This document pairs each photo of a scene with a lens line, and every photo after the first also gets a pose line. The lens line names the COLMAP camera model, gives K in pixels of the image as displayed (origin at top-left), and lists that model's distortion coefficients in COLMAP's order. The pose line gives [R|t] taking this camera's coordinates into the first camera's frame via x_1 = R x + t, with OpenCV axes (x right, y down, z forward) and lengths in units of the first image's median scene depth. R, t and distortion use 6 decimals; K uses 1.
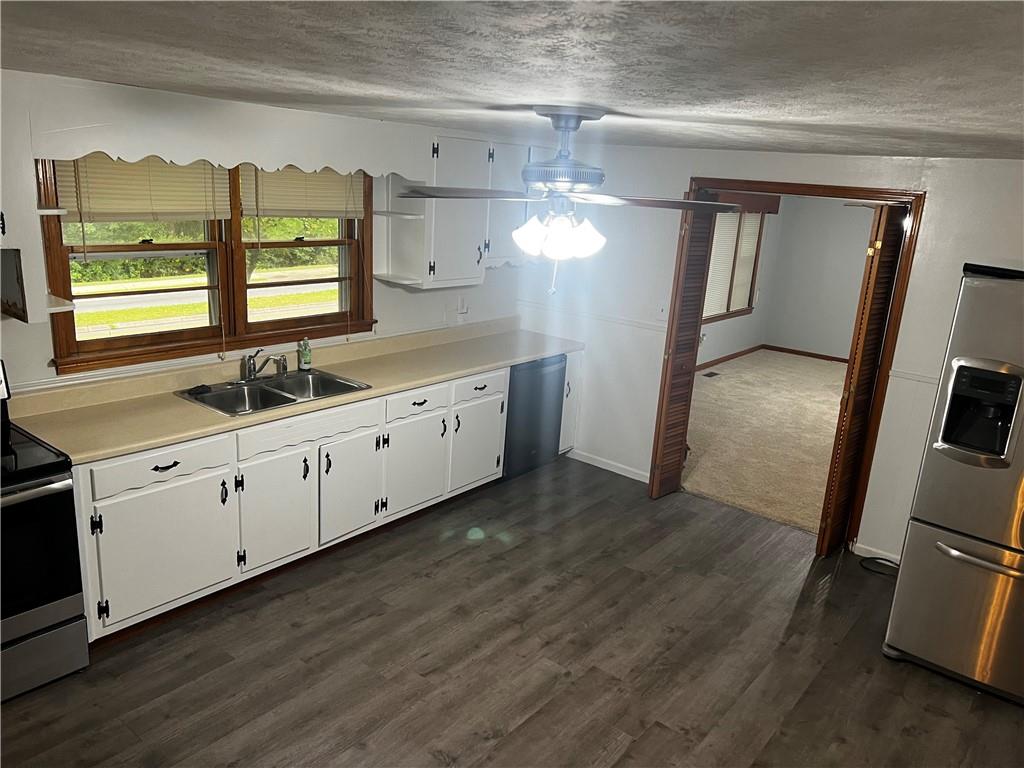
lens RADIAL K [[766.6, 0, 516.8], [0, 766.6, 388.1], [0, 0, 1]] dist [0.078228, -0.086276]
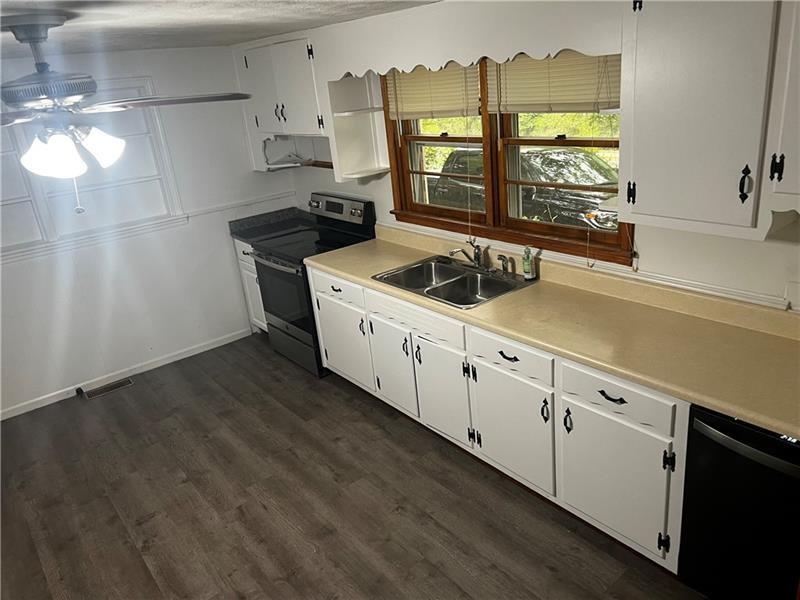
lens RADIAL K [[598.9, 0, 403.8], [0, 598.9, 303.2], [0, 0, 1]] dist [0.078228, -0.086276]
pose [[-0.220260, 0.313829, -0.923578, 0.524026], [-0.174303, 0.918929, 0.353818, -0.268352], [0.959742, 0.238914, -0.147702, 1.133950]]
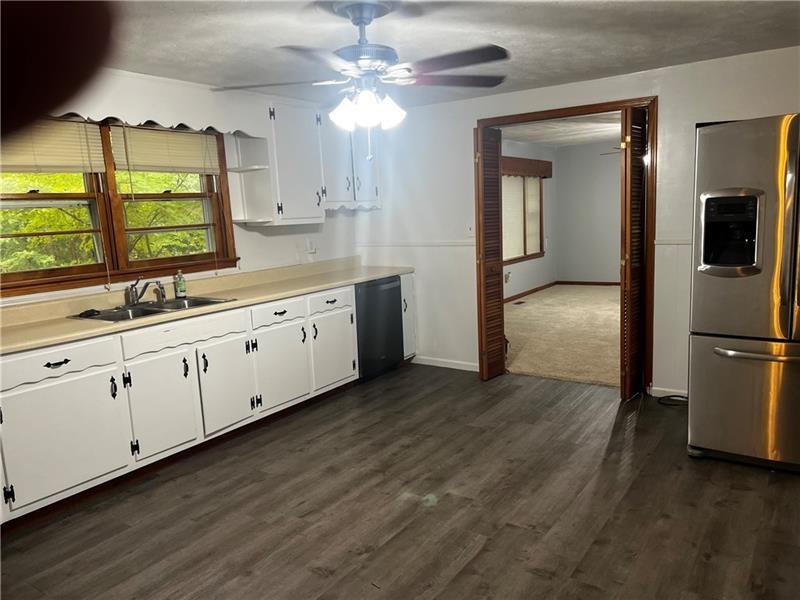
lens RADIAL K [[600.3, 0, 396.6], [0, 600.3, 303.8], [0, 0, 1]] dist [0.073140, -0.081193]
pose [[0.991490, -0.121005, 0.048010, 0.011975], [0.125577, 0.986220, -0.107706, 0.151307], [-0.034316, 0.112818, 0.993023, 0.065444]]
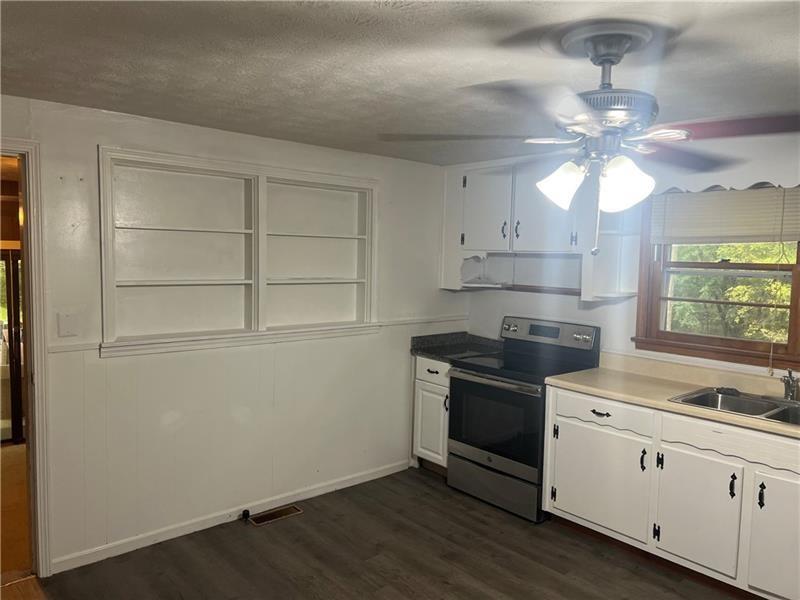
lens RADIAL K [[598.9, 0, 403.8], [0, 598.9, 303.2], [0, 0, 1]] dist [0.078228, -0.086276]
pose [[-0.157318, 0.017280, -0.987397, 0.533389], [-0.290775, 0.954713, 0.063036, -0.039544], [0.943769, 0.297027, -0.145169, 0.675873]]
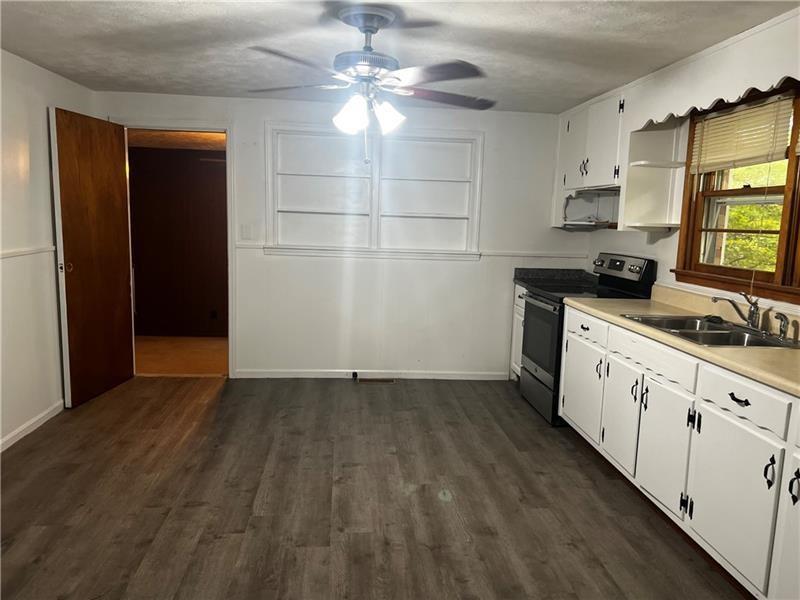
lens RADIAL K [[598.9, 0, 403.8], [0, 598.9, 303.2], [0, 0, 1]] dist [0.078228, -0.086276]
pose [[-0.708253, 0.016727, -0.705760, 0.513736], [-0.255957, 0.925612, 0.278798, -0.149092], [0.657924, 0.378104, -0.651287, 1.302188]]
